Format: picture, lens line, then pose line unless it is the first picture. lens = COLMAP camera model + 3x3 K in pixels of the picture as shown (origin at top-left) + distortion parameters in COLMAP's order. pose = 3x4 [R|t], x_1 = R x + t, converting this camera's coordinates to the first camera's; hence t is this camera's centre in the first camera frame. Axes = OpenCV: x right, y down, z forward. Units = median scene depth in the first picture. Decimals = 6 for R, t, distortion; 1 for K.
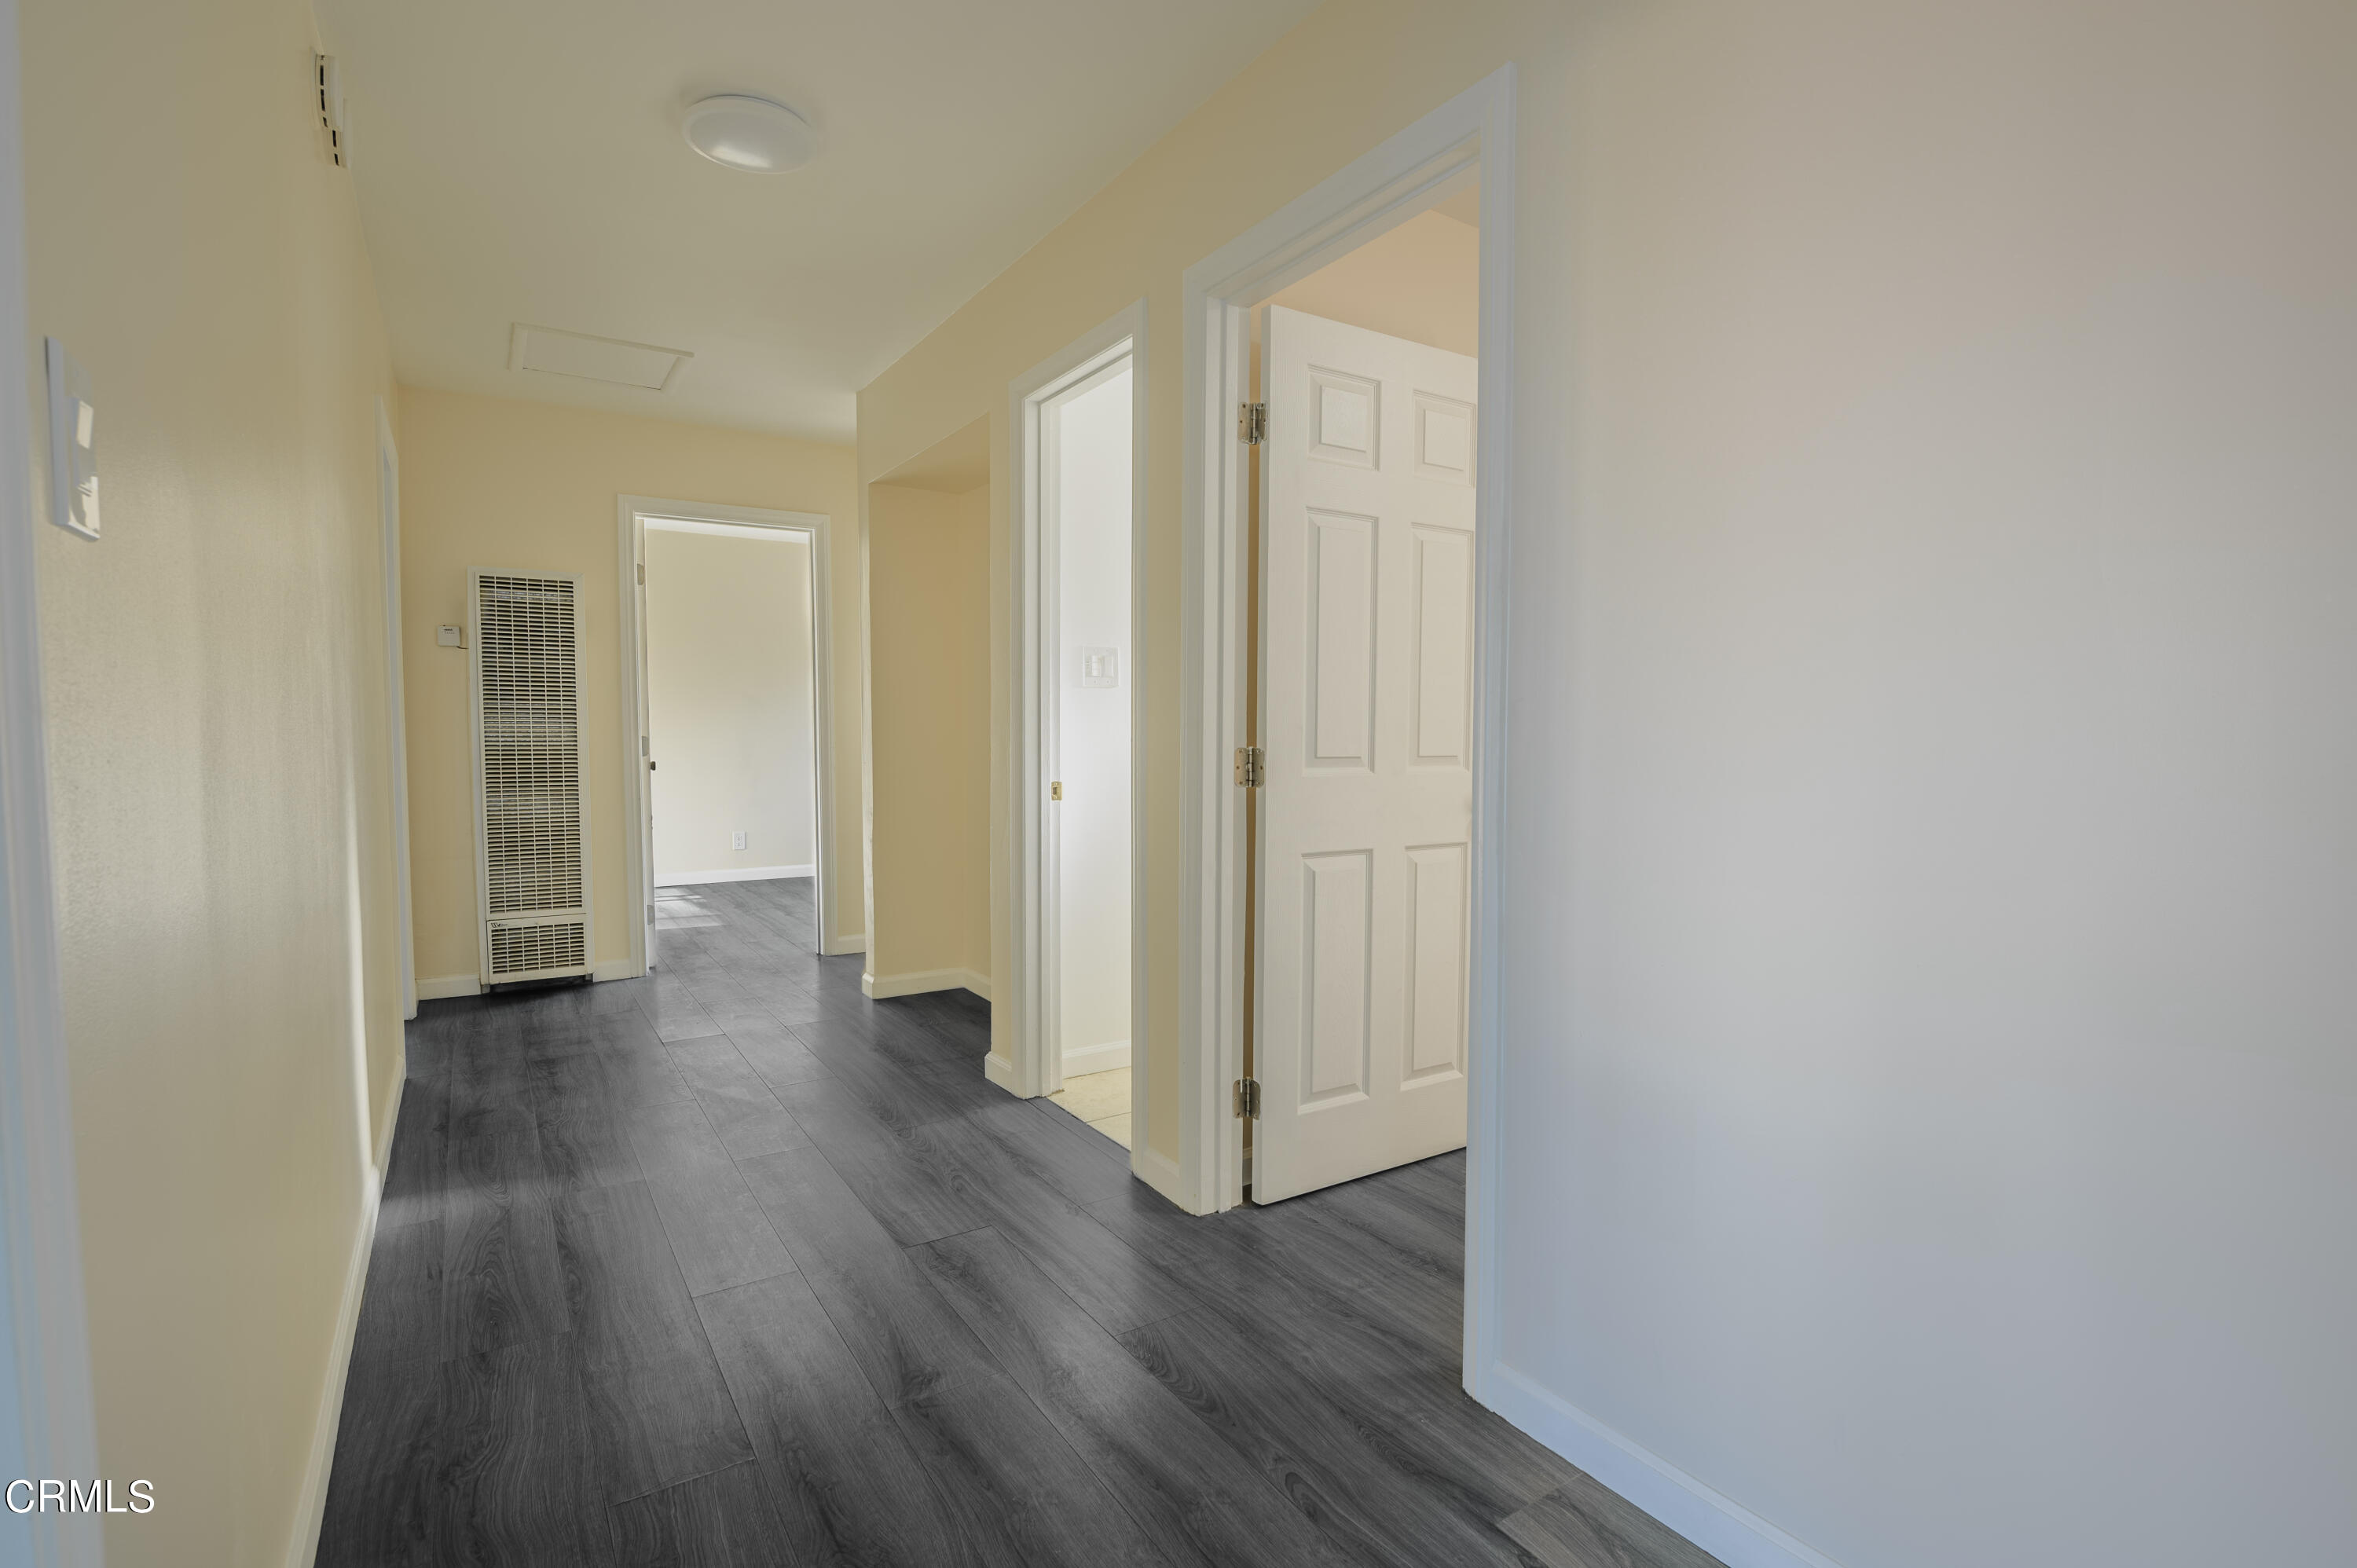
lens RADIAL K [[1084.2, 0, 1177.2], [0, 1084.2, 780.7], [0, 0, 1]] dist [-0.014717, -0.007568]
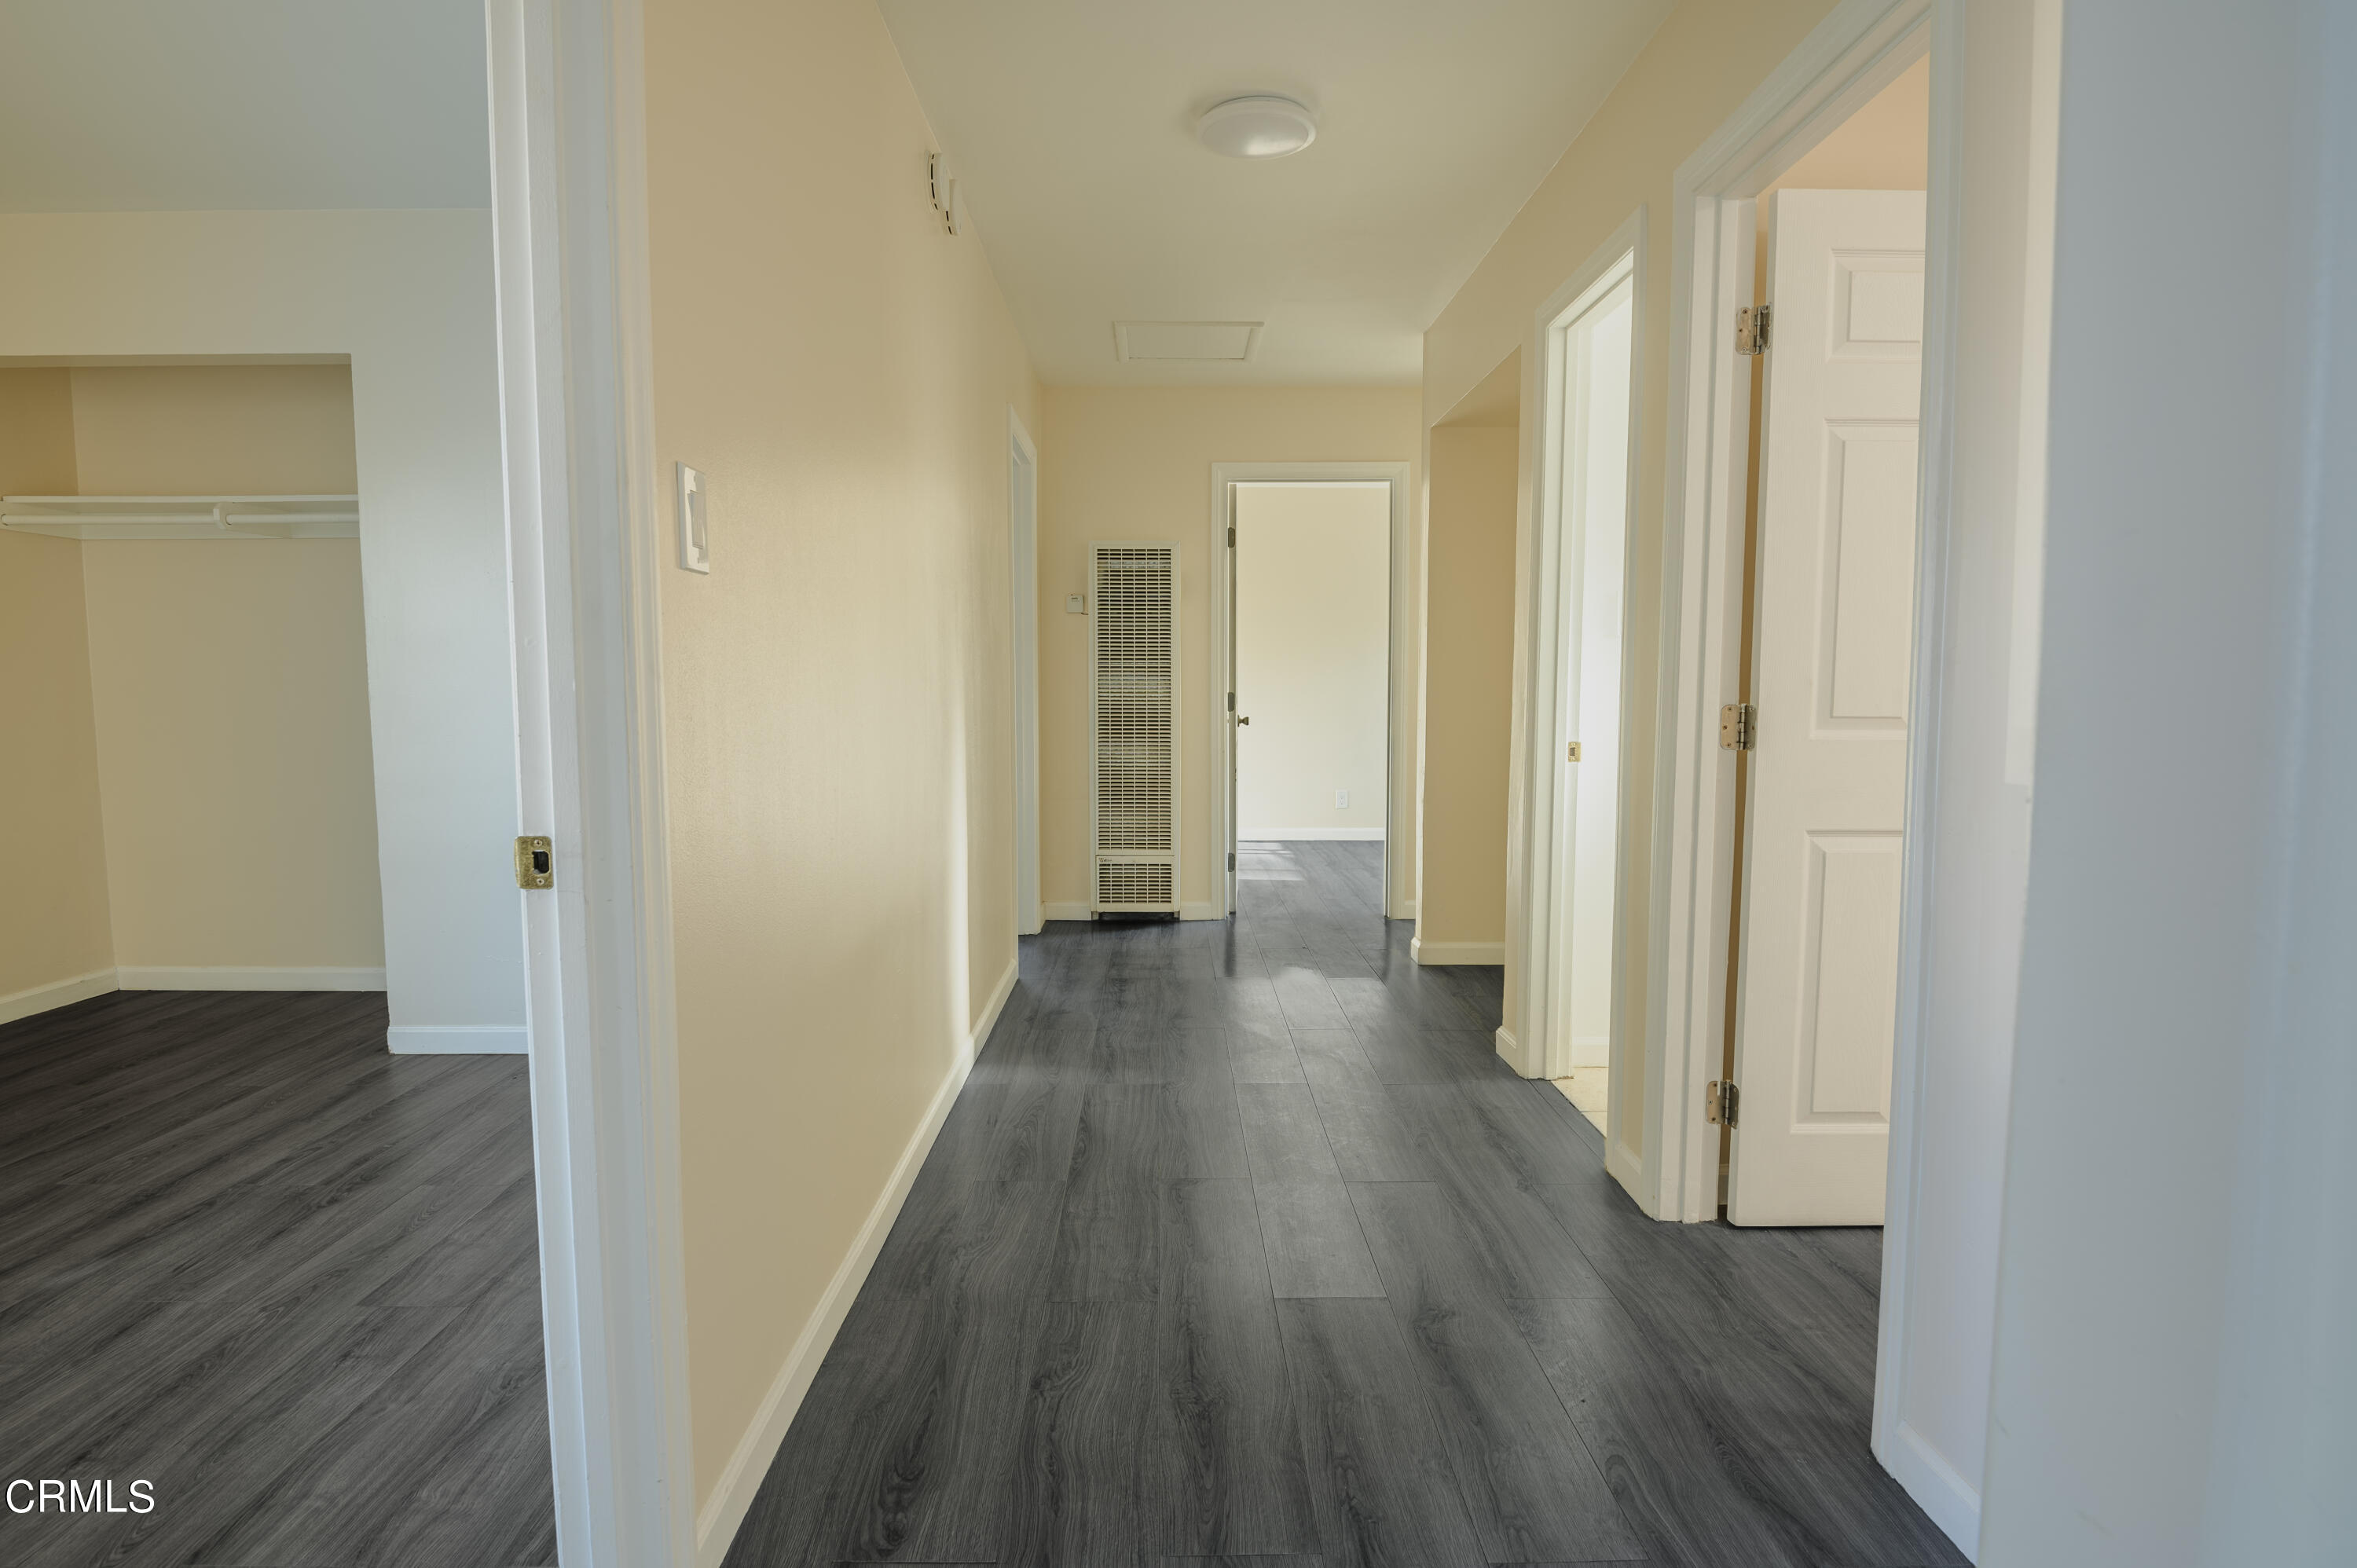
lens RADIAL K [[1273.3, 0, 1196.7], [0, 1273.3, 783.8], [0, 0, 1]] dist [-0.032377, -0.005866]
pose [[0.839686, 0.039135, -0.541661, 0.230945], [-0.023468, 0.999083, 0.035804, 0.006090], [0.542566, -0.017352, 0.839834, -0.086422]]
